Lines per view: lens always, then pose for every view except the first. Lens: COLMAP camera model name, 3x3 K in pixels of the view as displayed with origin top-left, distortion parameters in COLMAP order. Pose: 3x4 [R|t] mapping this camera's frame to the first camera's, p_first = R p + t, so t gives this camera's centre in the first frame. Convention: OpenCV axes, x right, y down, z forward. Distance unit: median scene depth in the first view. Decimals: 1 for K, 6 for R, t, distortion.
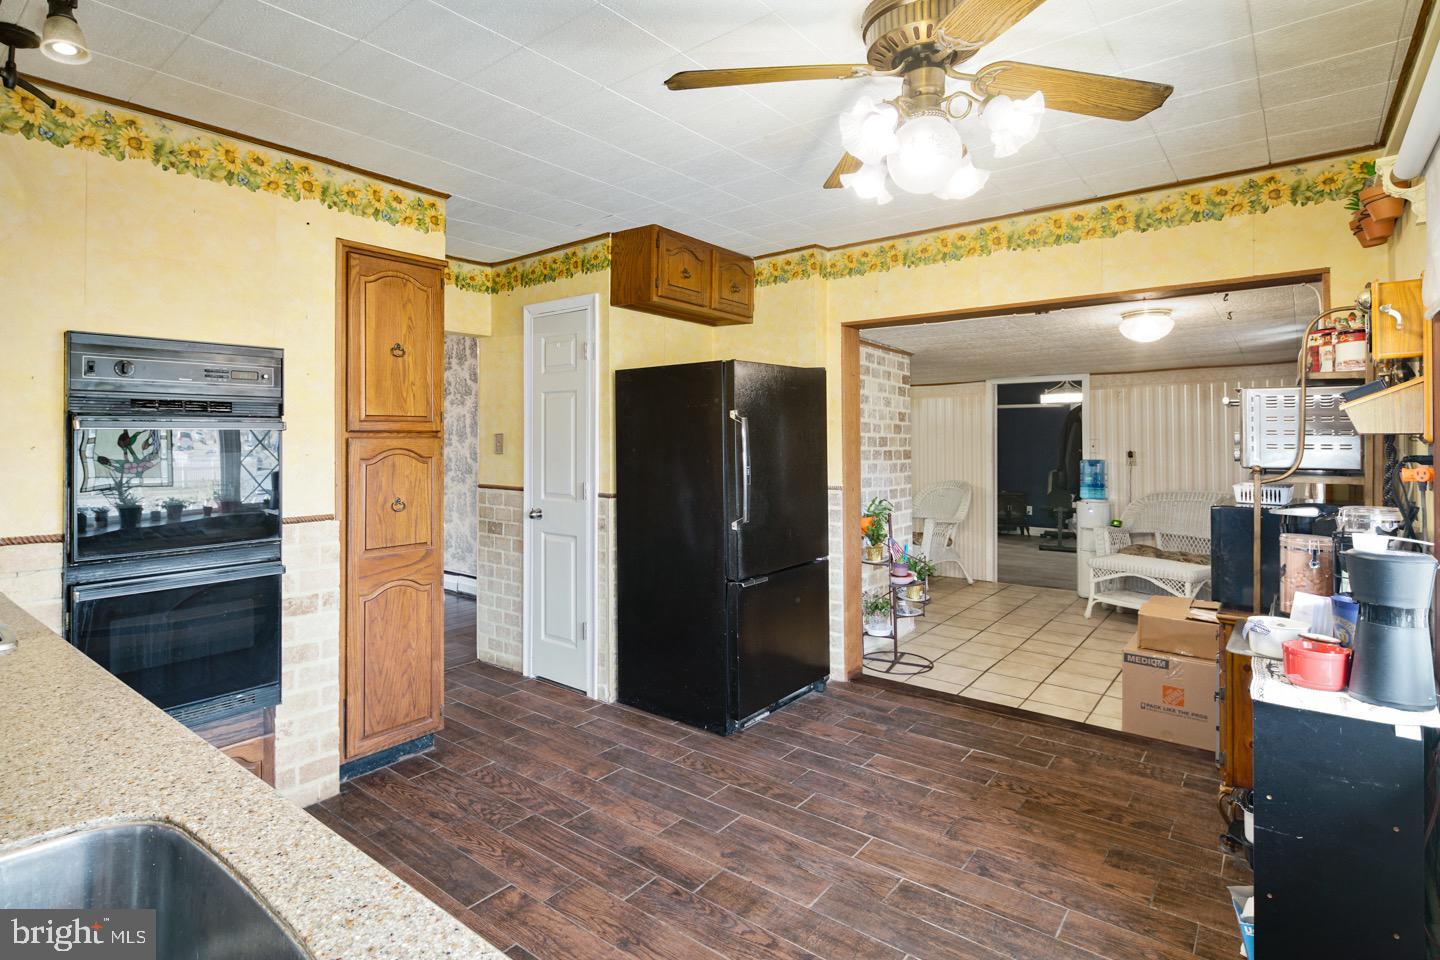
lens RADIAL K [[714.1, 0, 696.9], [0, 714.1, 429.2], [0, 0, 1]] dist [-0.001187, -0.001860]
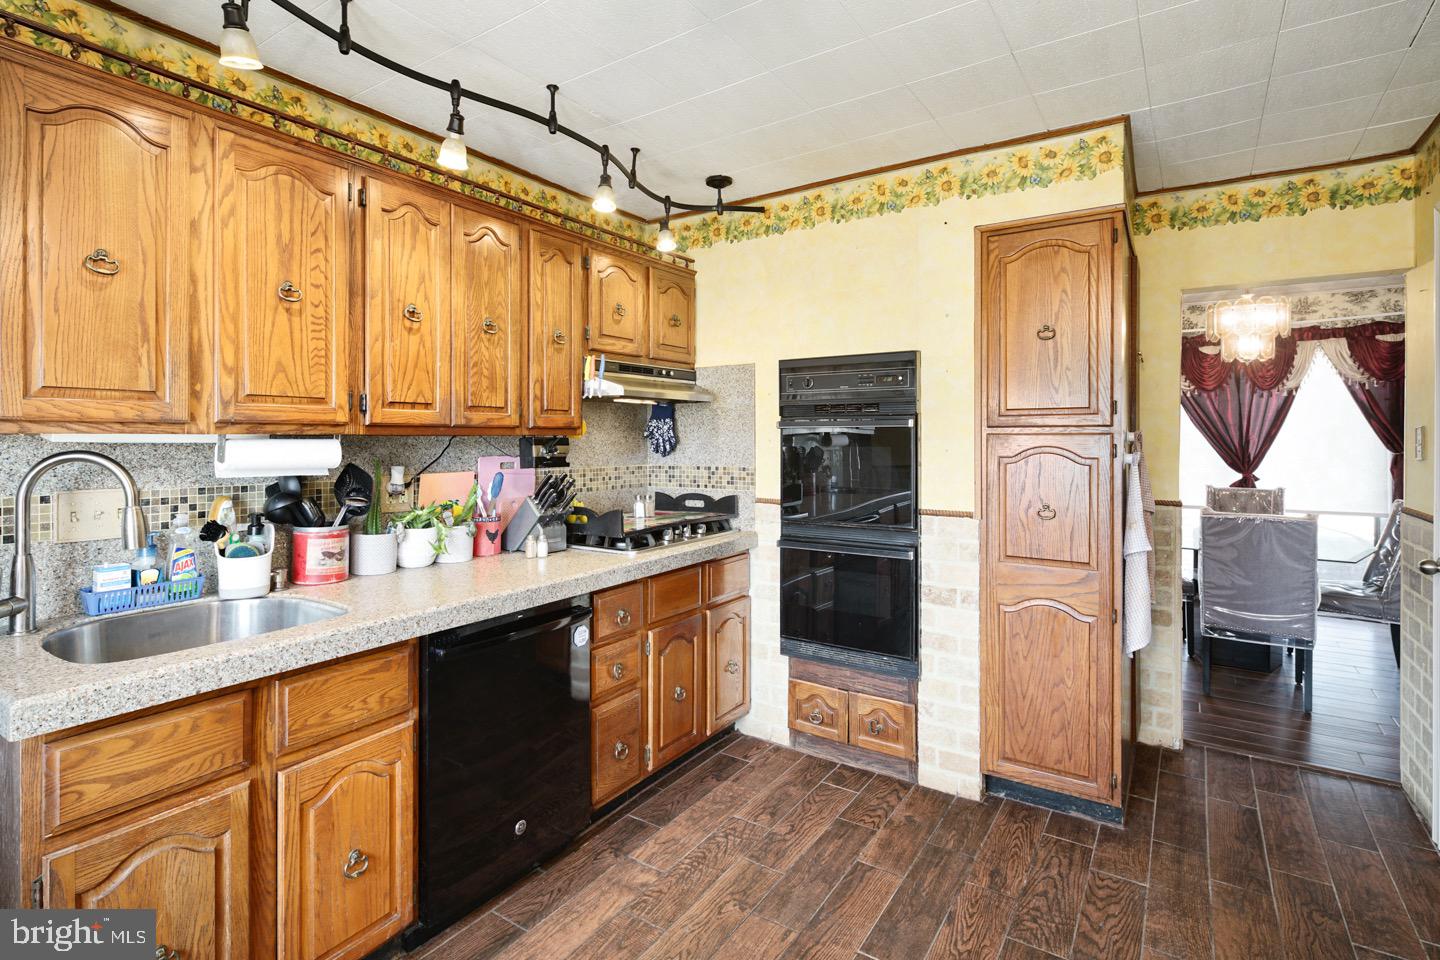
lens RADIAL K [[714.1, 0, 718.3], [0, 714.1, 436.2], [0, 0, 1]] dist [-0.001187, -0.001860]
pose [[0.096873, 0.004065, -0.995288, 0.427526], [0.013023, 0.999901, 0.005351, 0.005388], [0.995212, -0.013480, 0.096810, 0.562295]]
